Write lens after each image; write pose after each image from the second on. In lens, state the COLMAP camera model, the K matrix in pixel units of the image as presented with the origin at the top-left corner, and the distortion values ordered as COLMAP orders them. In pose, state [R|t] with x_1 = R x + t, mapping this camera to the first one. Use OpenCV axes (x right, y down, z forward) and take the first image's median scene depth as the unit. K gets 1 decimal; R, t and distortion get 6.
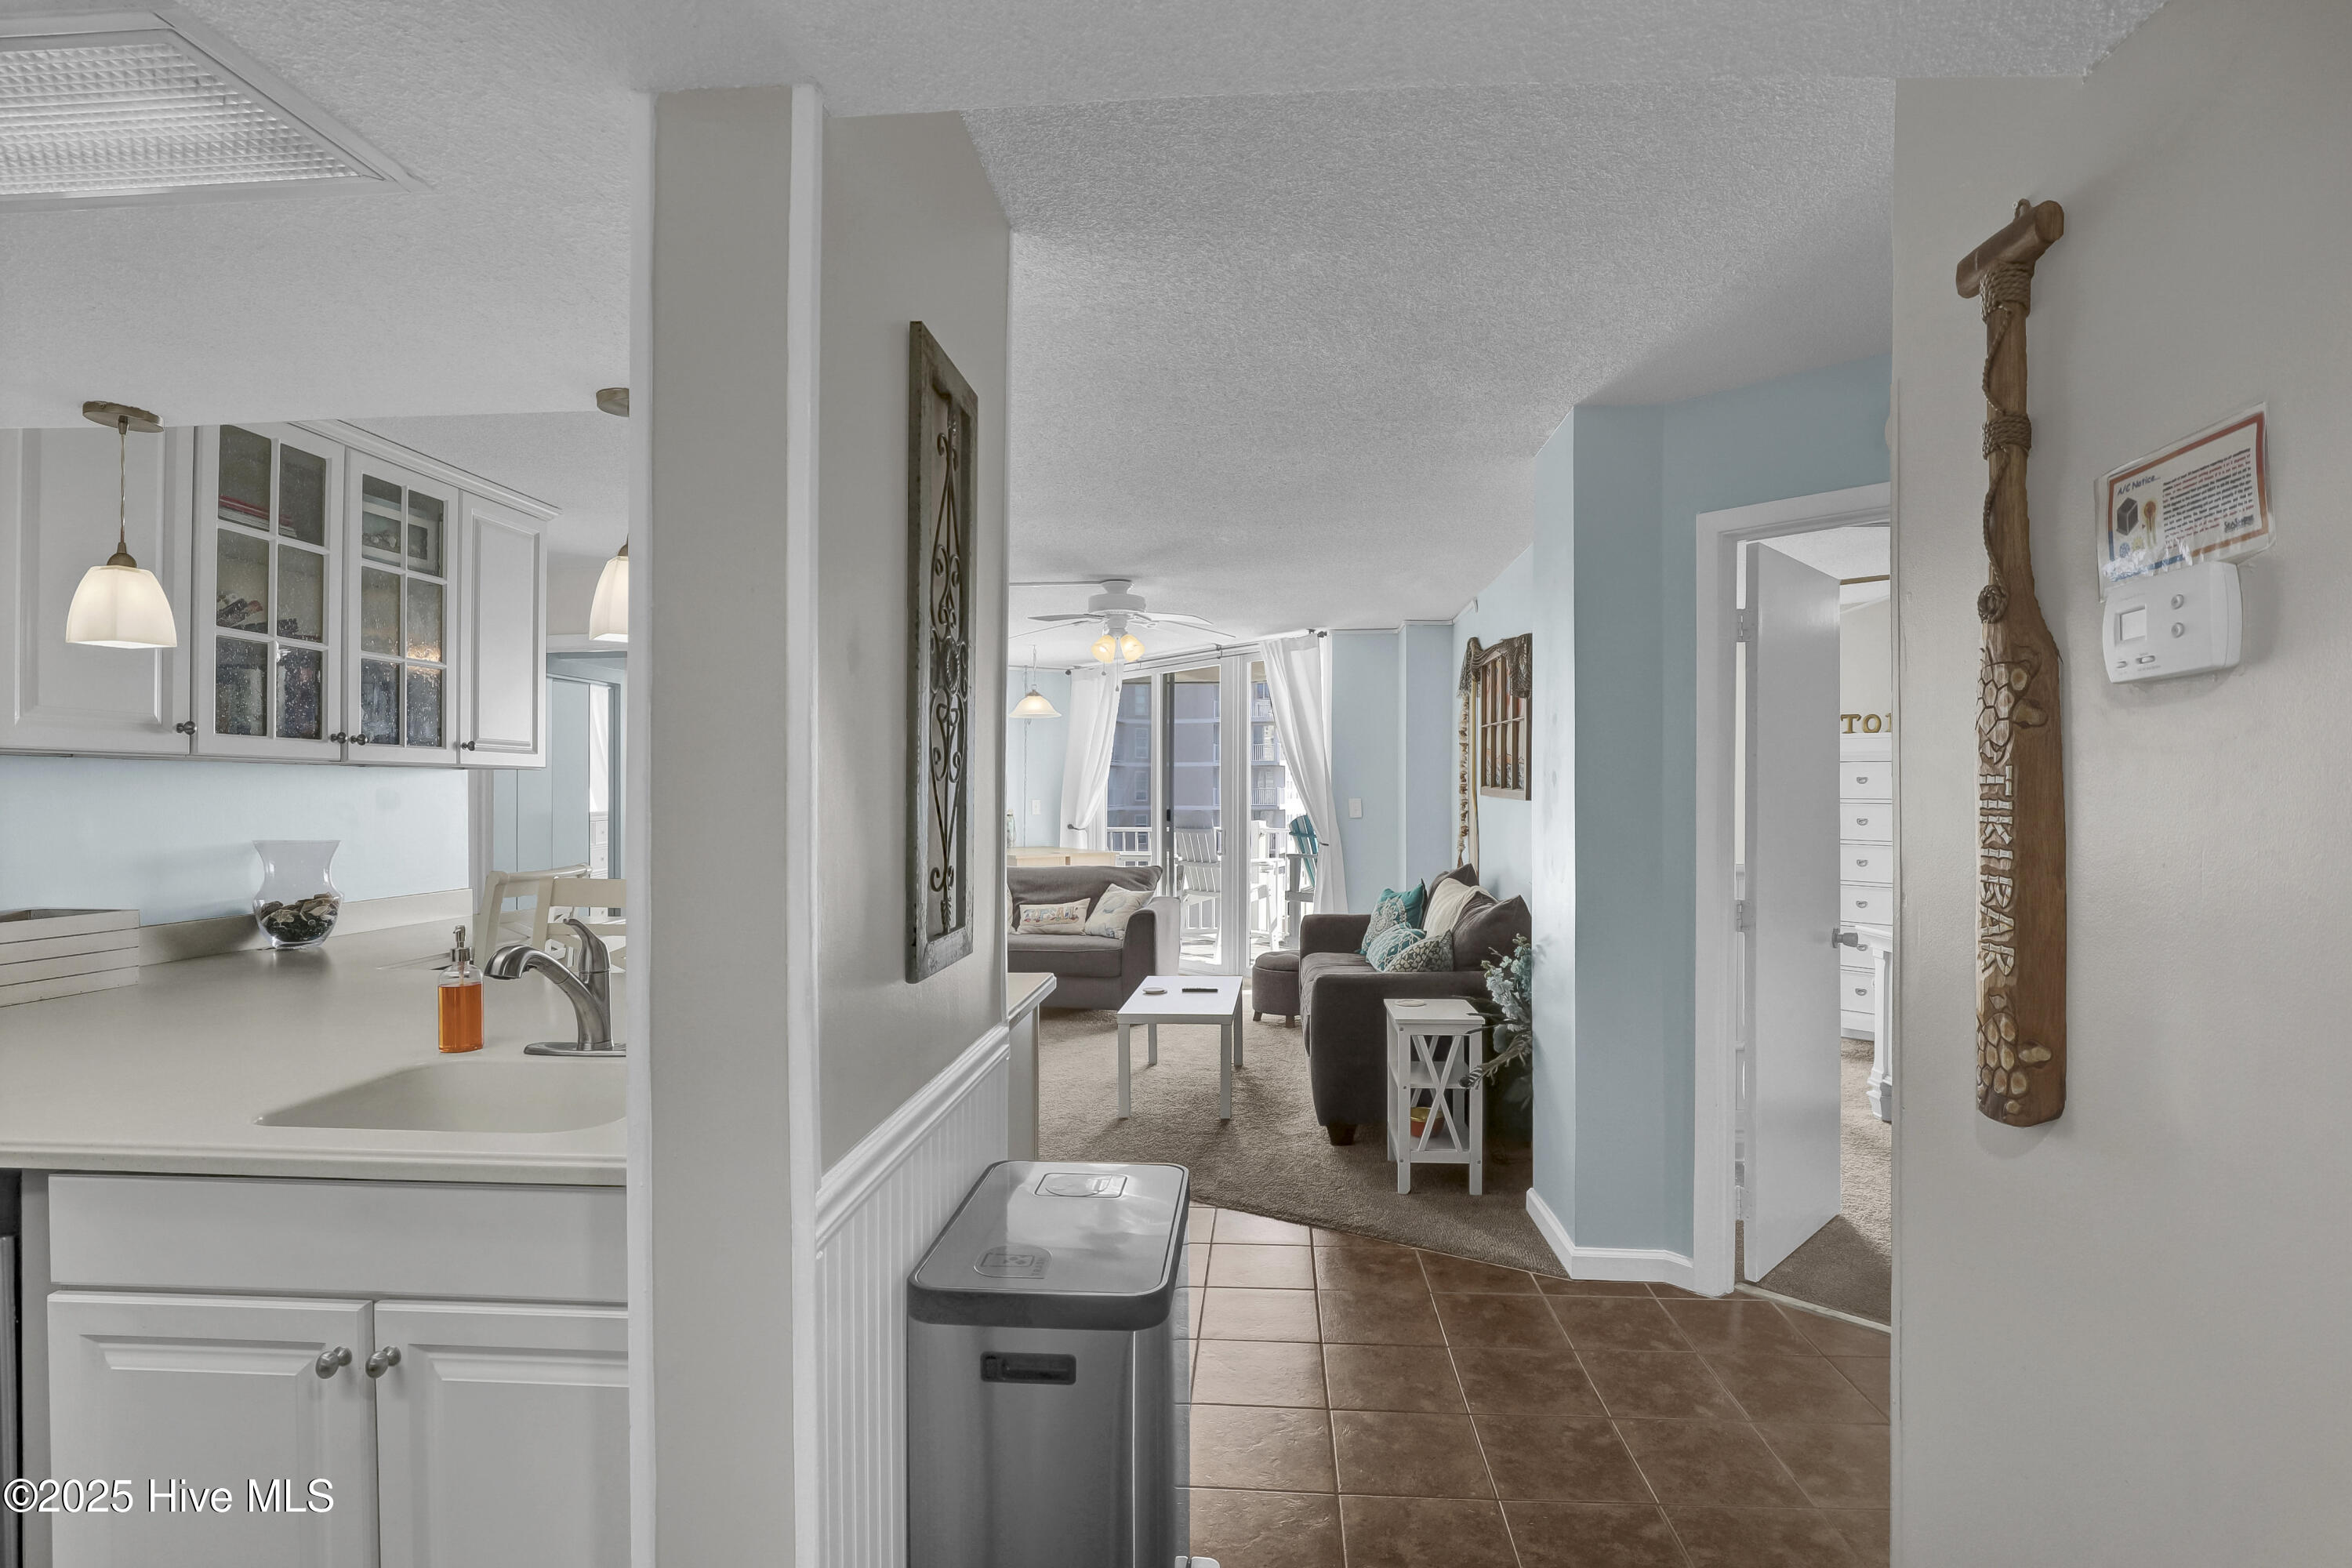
lens RADIAL K [[1147.9, 0, 1172.2], [0, 1147.9, 788.2], [0, 0, 1]] dist [-0.023770, 0.010262]
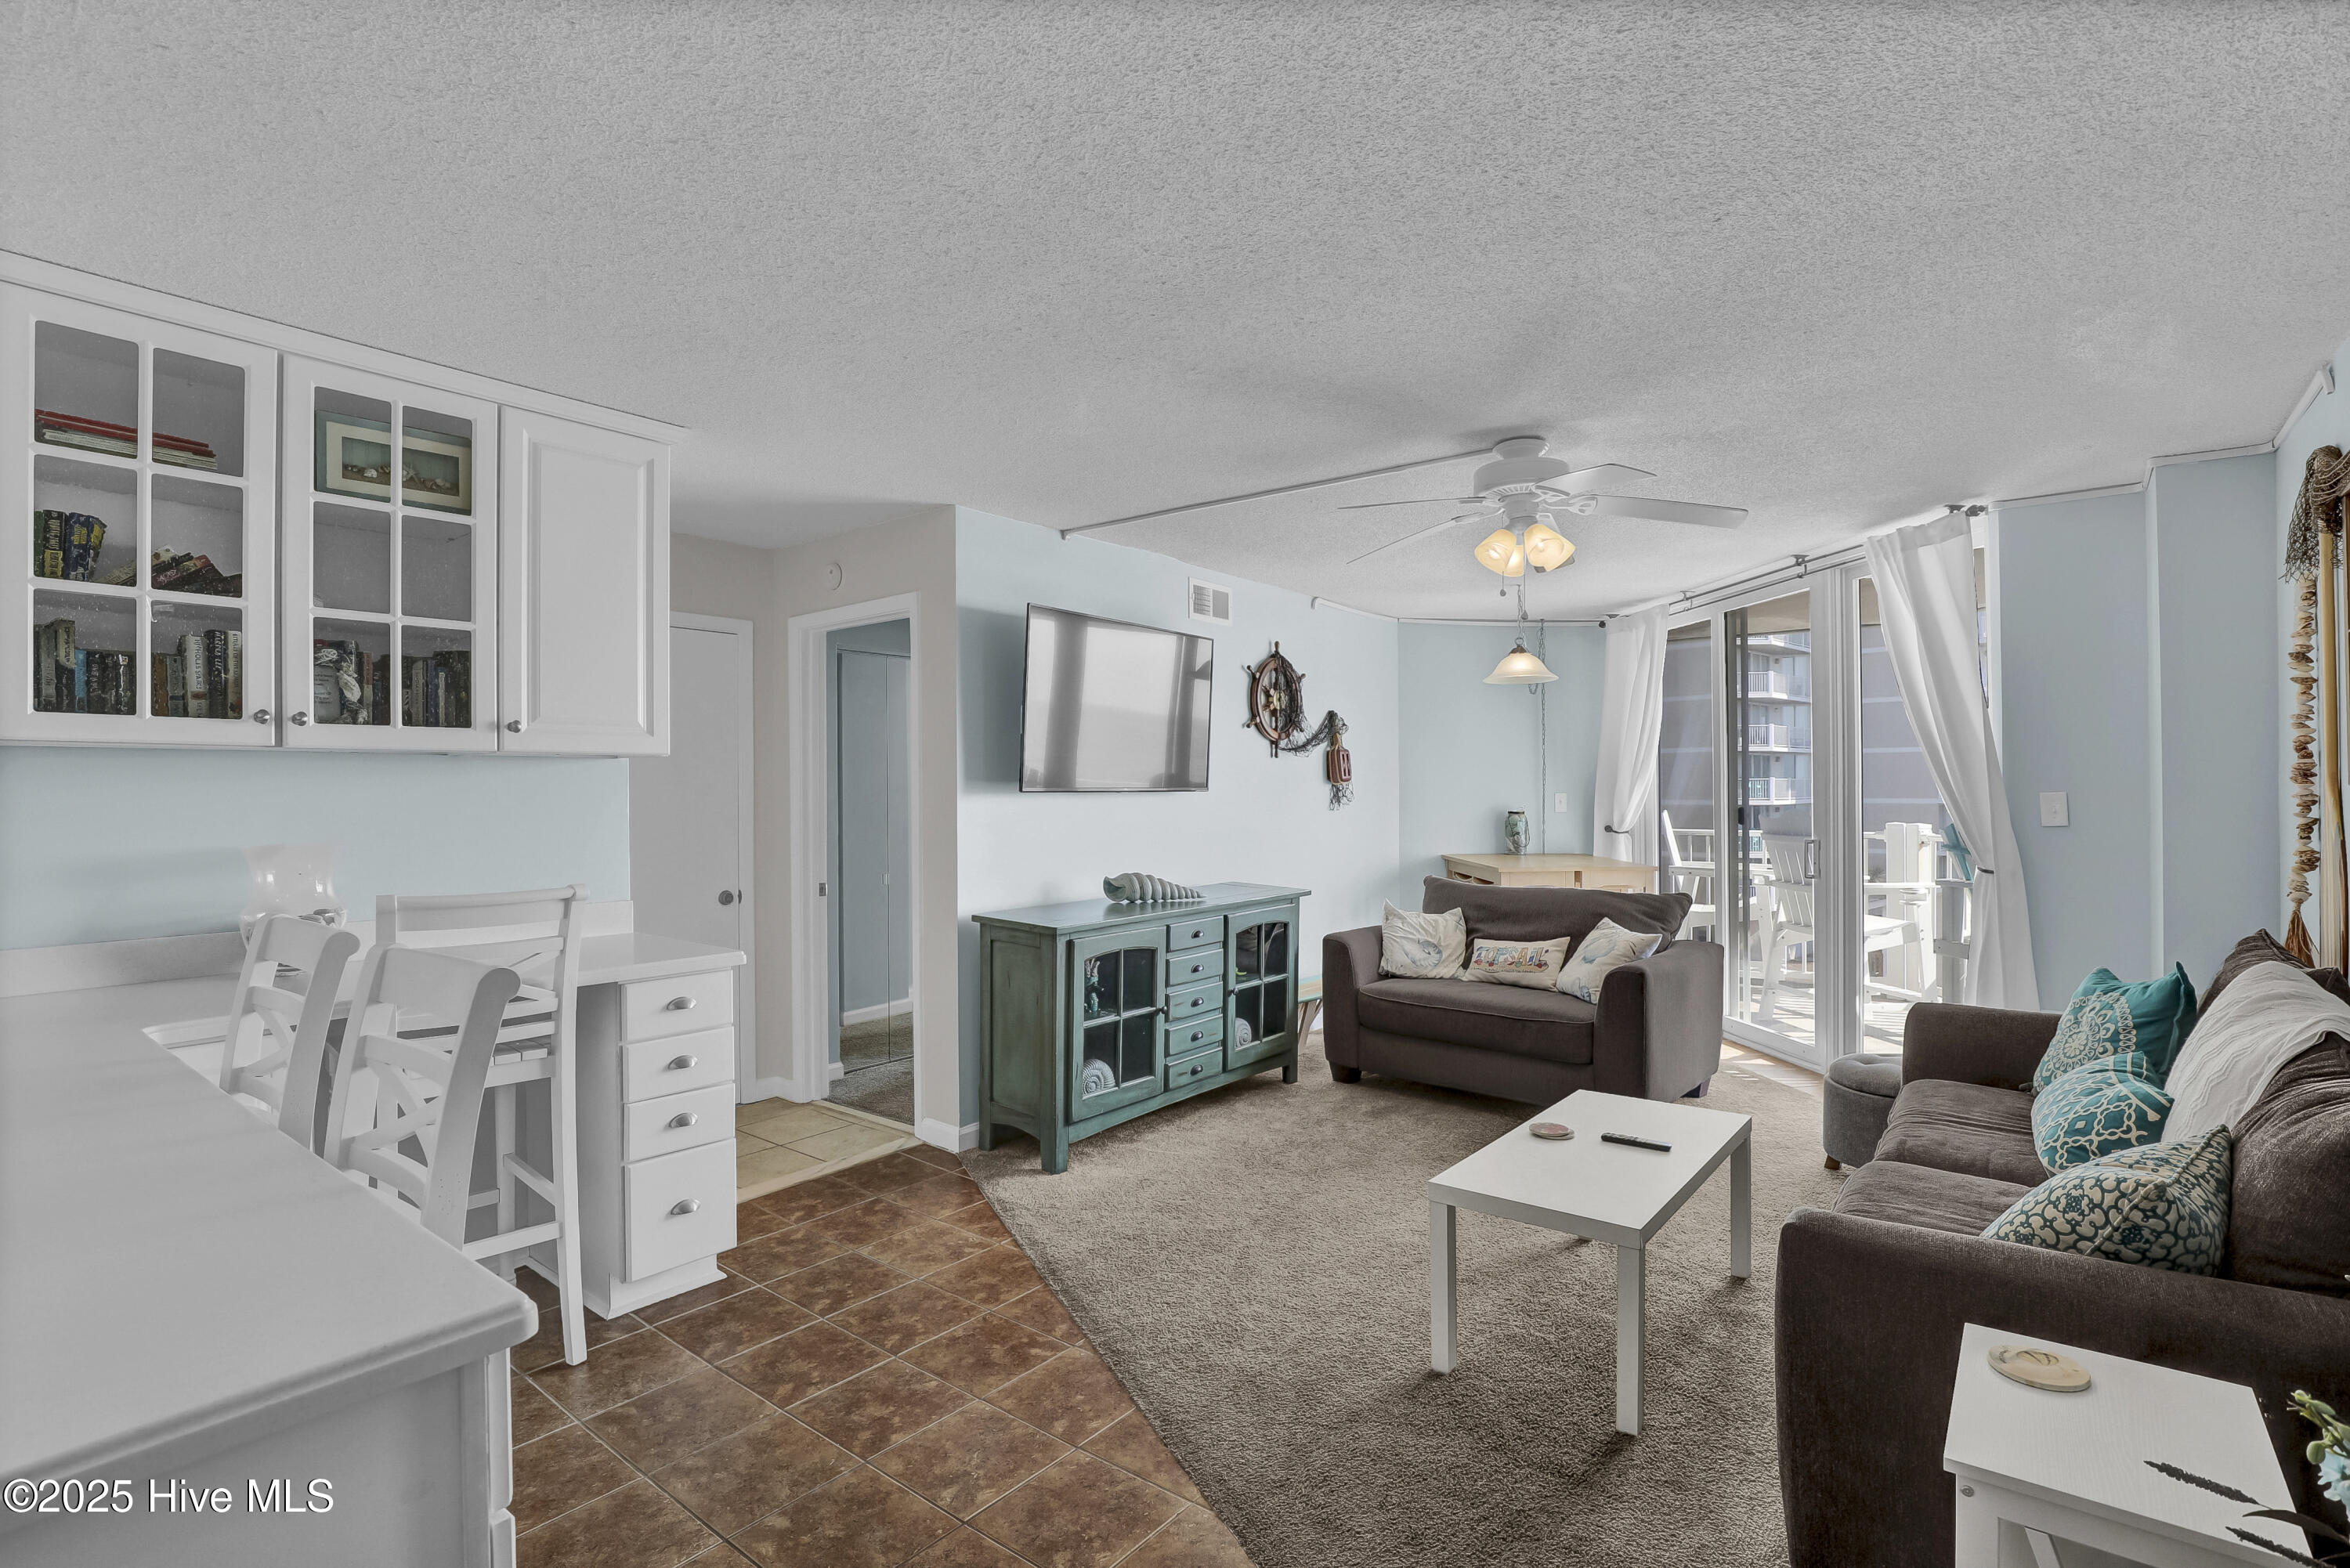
lens RADIAL K [[1091.6, 0, 1193.7], [0, 1091.6, 776.1], [0, 0, 1]] dist [-0.021286, 0.000377]
pose [[0.837138, -0.008817, -0.546921, 0.199892], [0.006247, 0.999959, -0.006559, 0.004745], [0.546956, 0.002074, 0.837159, 0.679370]]
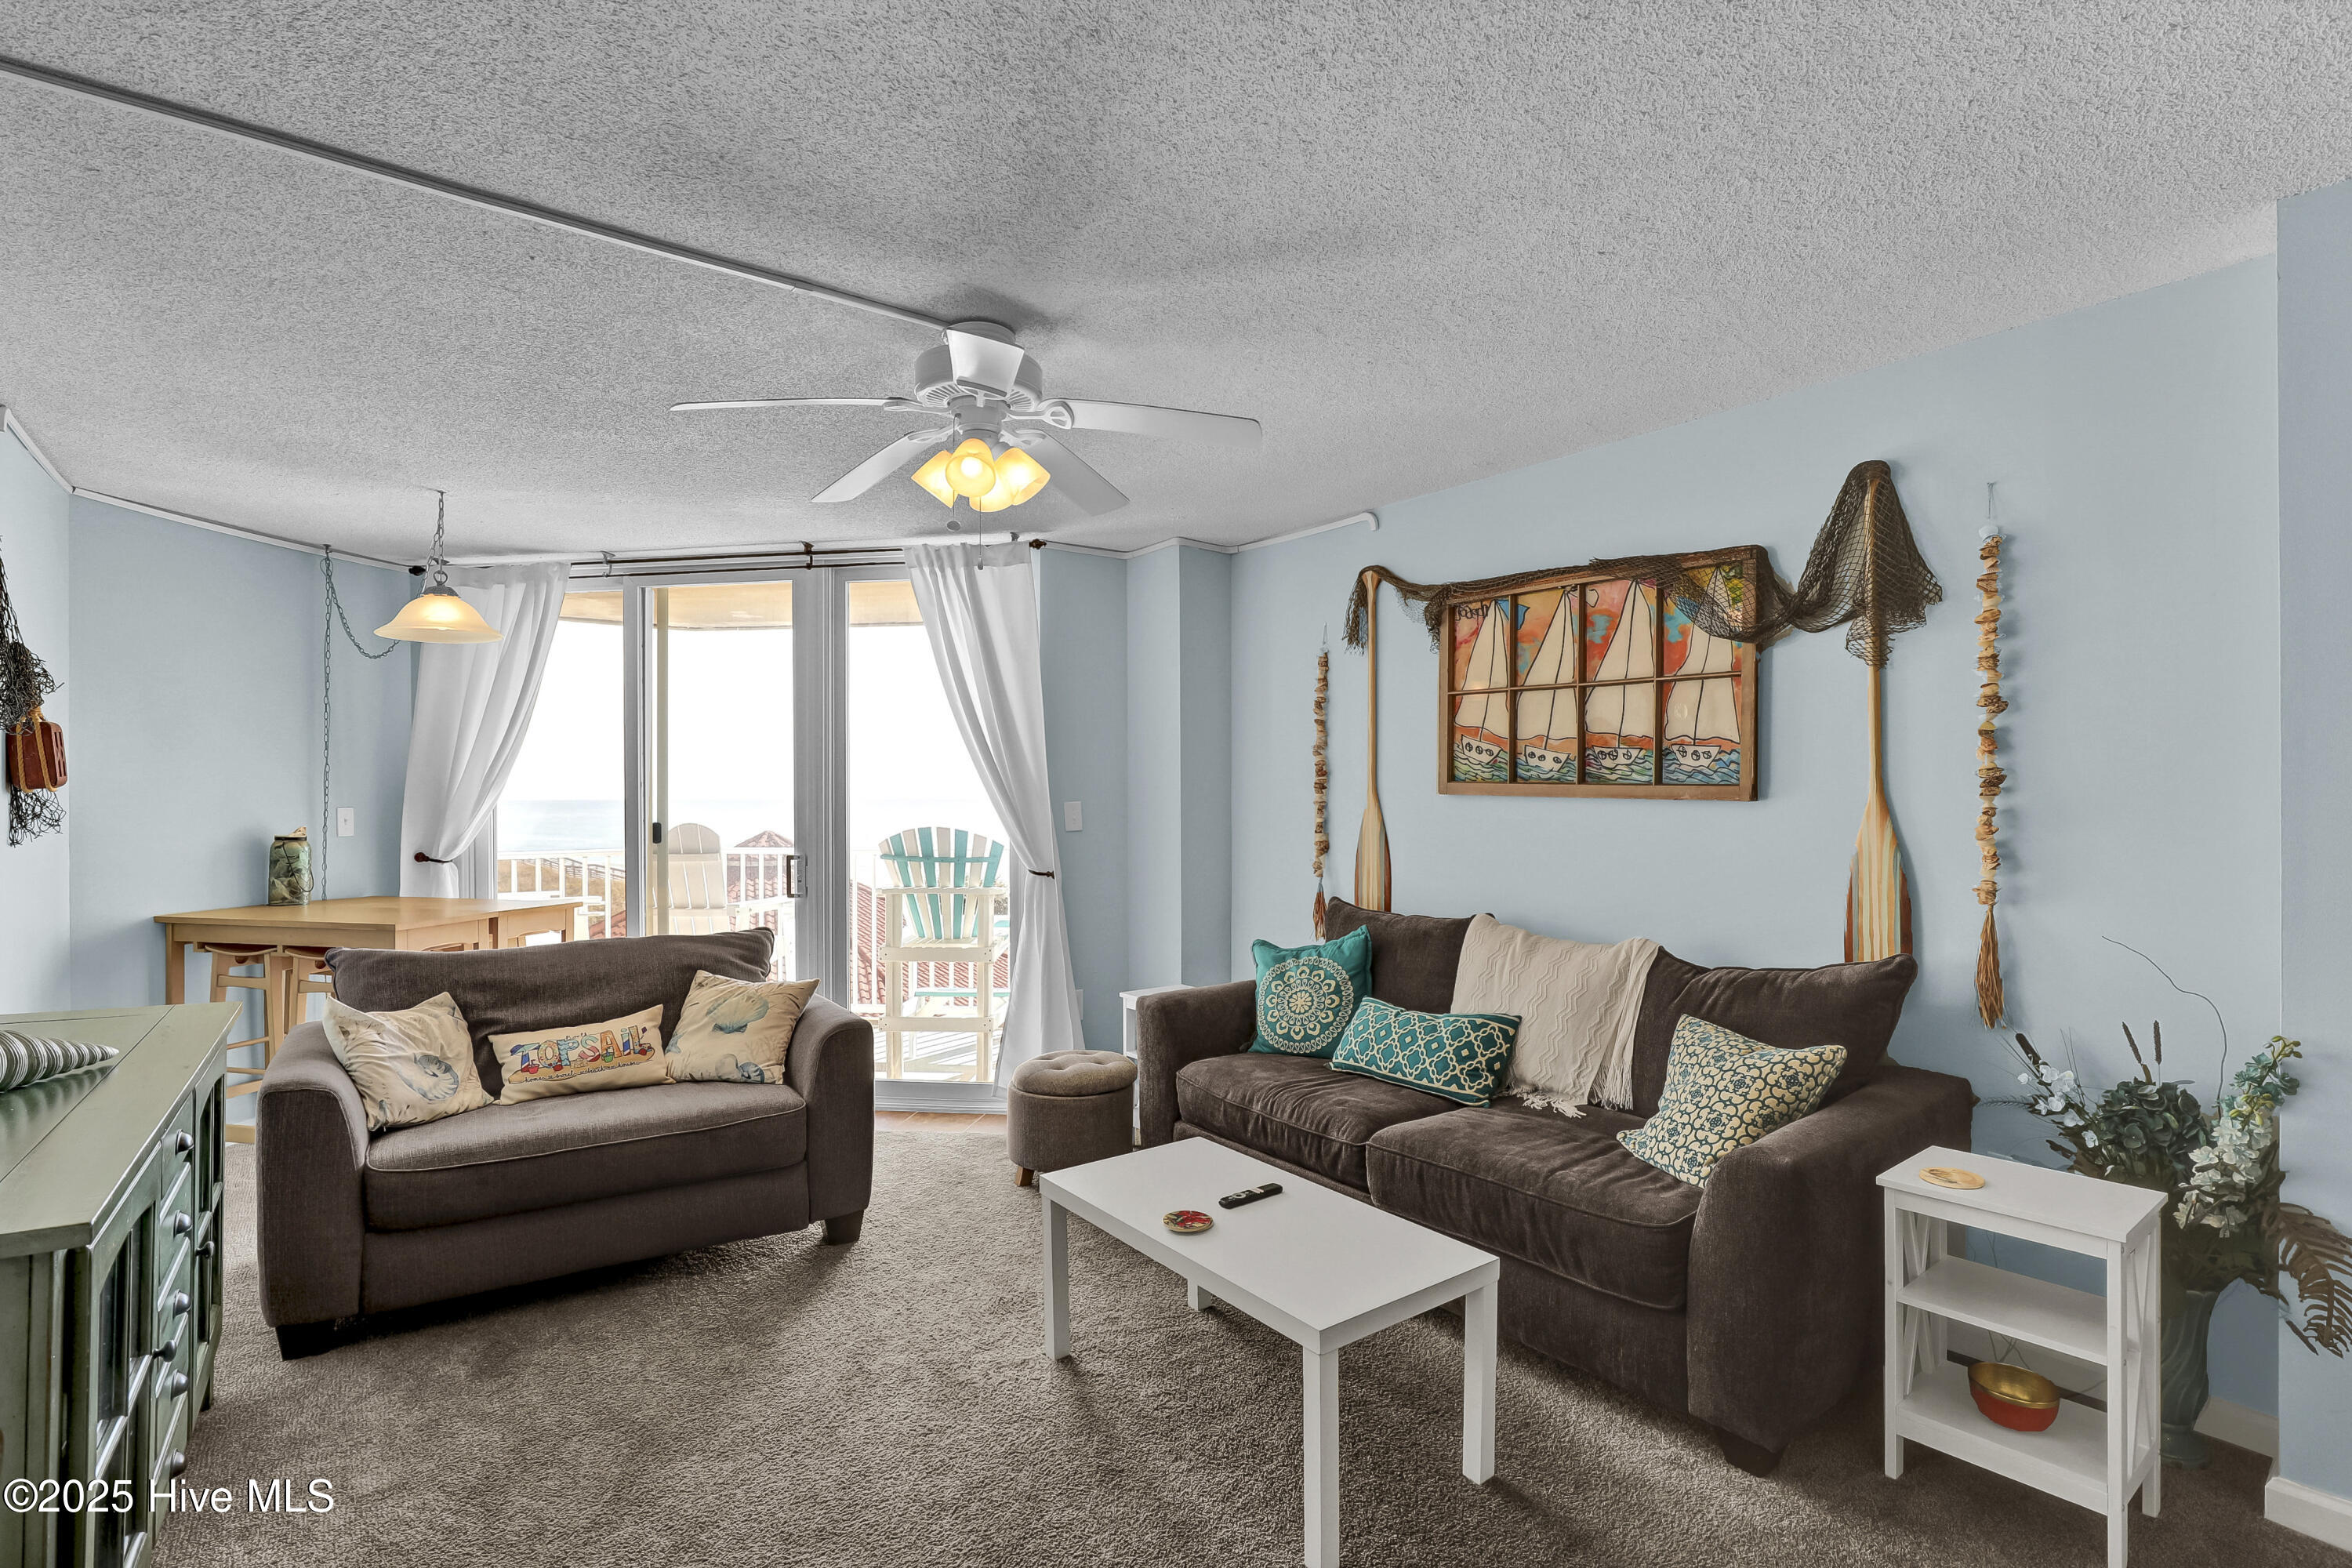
lens RADIAL K [[1137.4, 0, 1176.0], [0, 1137.4, 784.0], [0, 0, 1]] dist [-0.021115, 0.000921]
pose [[0.746940, 0.004564, 0.664876, -0.474490], [0.000918, 0.999968, -0.007895, 0.009241], [-0.664891, 0.006507, 0.746912, 0.996029]]
